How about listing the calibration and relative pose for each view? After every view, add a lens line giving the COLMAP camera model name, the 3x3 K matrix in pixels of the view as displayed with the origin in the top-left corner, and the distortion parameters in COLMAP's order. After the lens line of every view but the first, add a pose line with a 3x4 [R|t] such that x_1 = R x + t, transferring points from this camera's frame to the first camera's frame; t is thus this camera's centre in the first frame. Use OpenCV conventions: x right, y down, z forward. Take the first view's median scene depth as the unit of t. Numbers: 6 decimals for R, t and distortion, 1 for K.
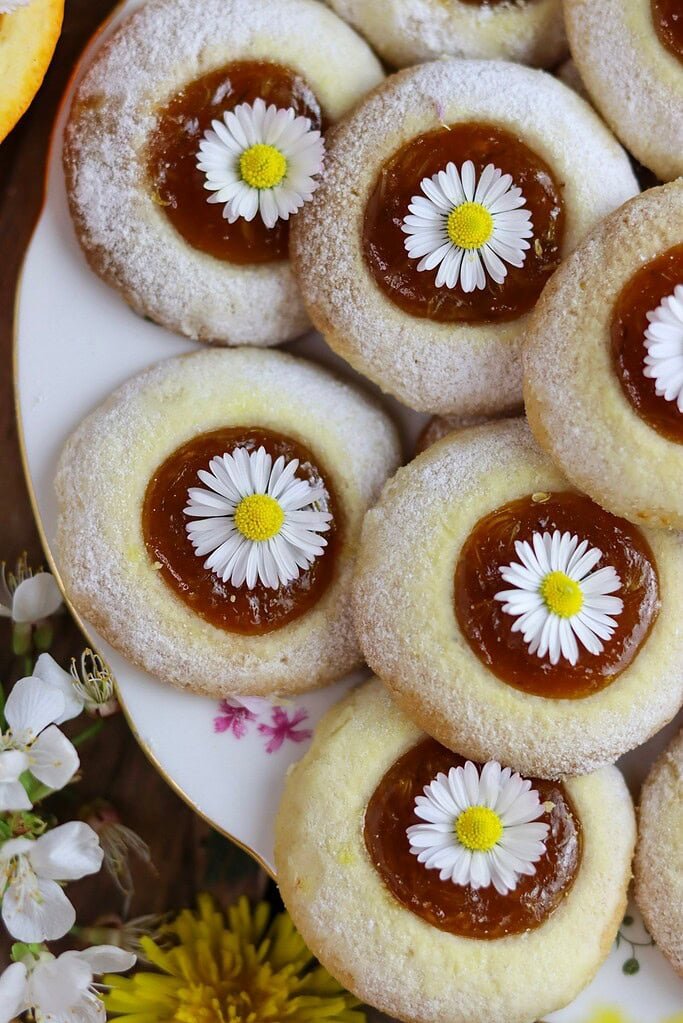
lens RADIAL K [[2654.7, 0, 345.0], [0, 2654.7, 506.0], [0, 0, 1]] dist [-0.143905, 0.000000]
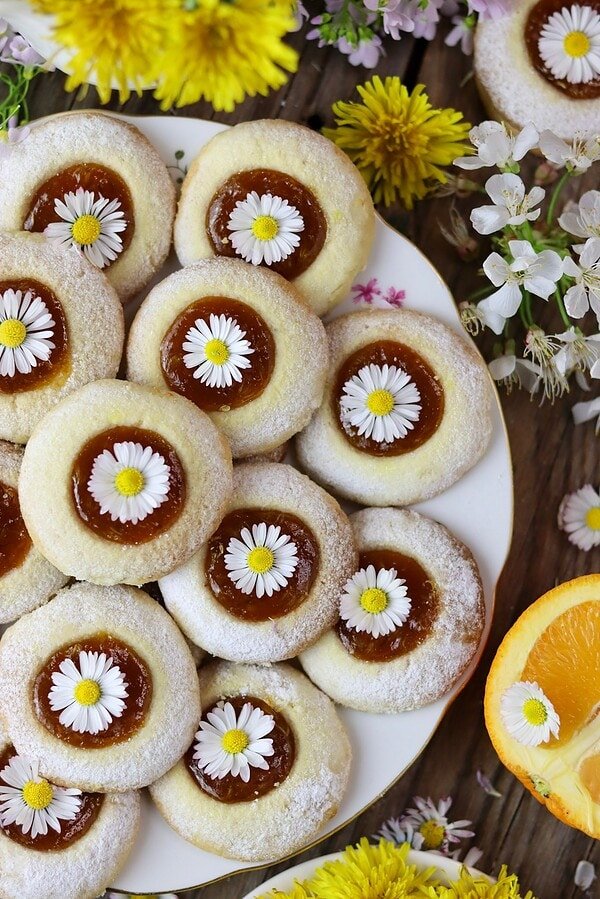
lens RADIAL K [[2332.9, 0, 302.0], [0, 2332.9, 440.8], [0, 0, 1]] dist [-0.143905, 0.000000]
pose [[-0.998291, -0.028518, -0.051000, 0.100736], [0.021374, -0.990546, 0.135504, -0.236315], [-0.054382, 0.134182, 0.989463, -0.564672]]
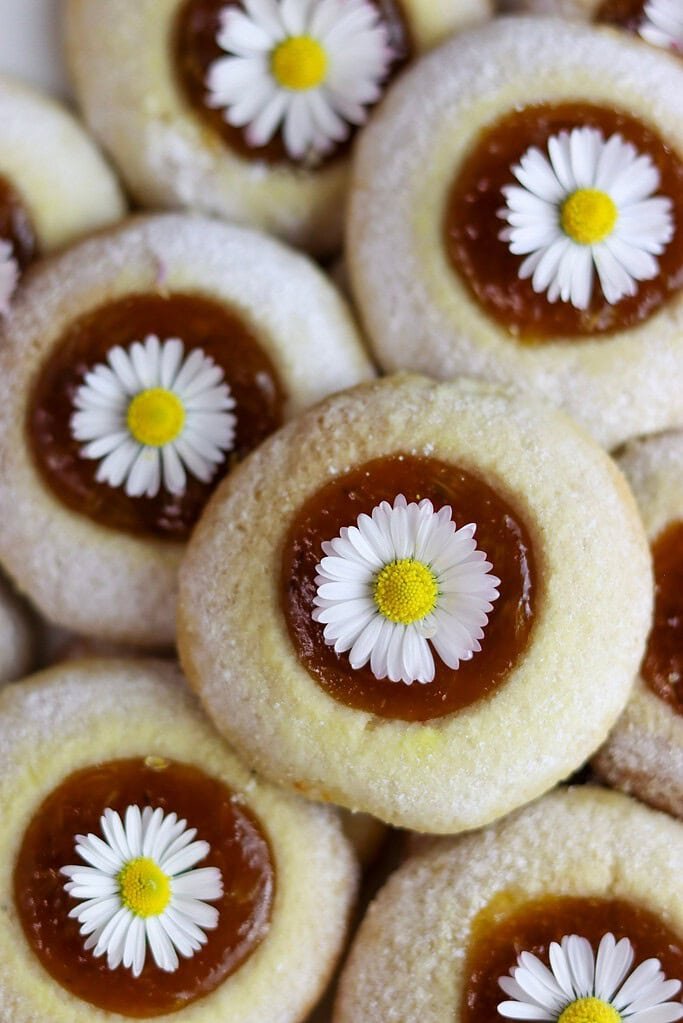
lens RADIAL K [[2654.7, 0, 340.6], [0, 2654.7, 517.2], [0, 0, 1]] dist [-0.143905, 0.000000]
pose [[0.969311, 0.243487, -0.033924, 0.135671], [-0.245217, 0.967417, -0.063031, -0.038150], [0.017471, 0.069415, 0.997435, 0.188644]]
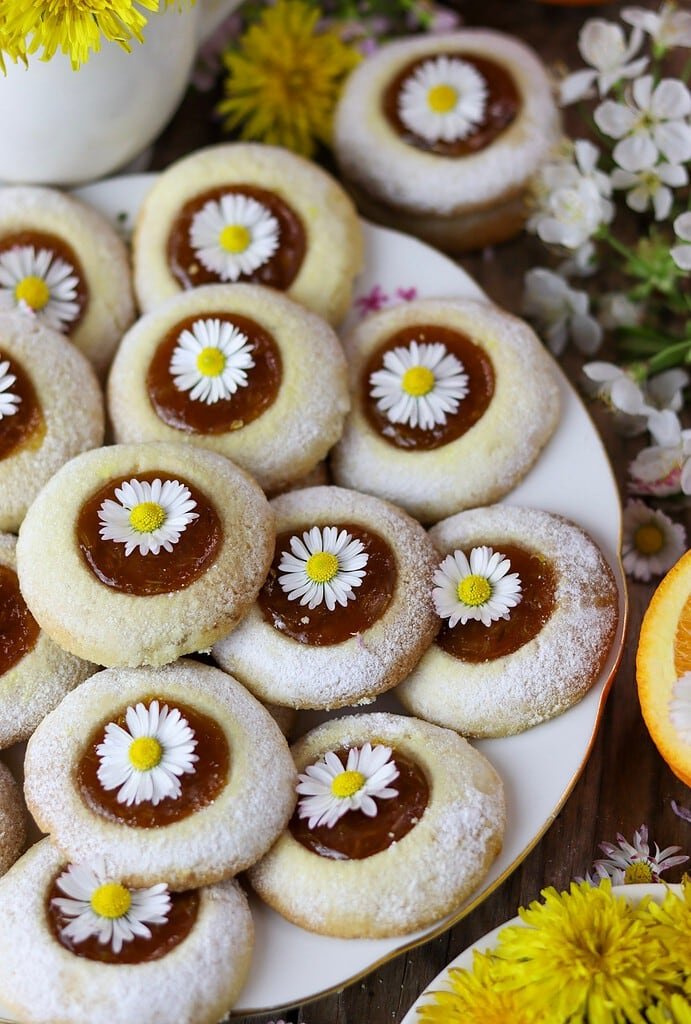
lens RADIAL K [[2558.2, 0, 342.1], [0, 2558.2, 510.3], [0, 0, 1]] dist [-0.176904, 0.000000]
pose [[-0.975611, 0.199664, -0.091199, 0.155053], [-0.216498, -0.806717, 0.549852, -0.835033], [0.036214, 0.556186, 0.830269, -0.163154]]
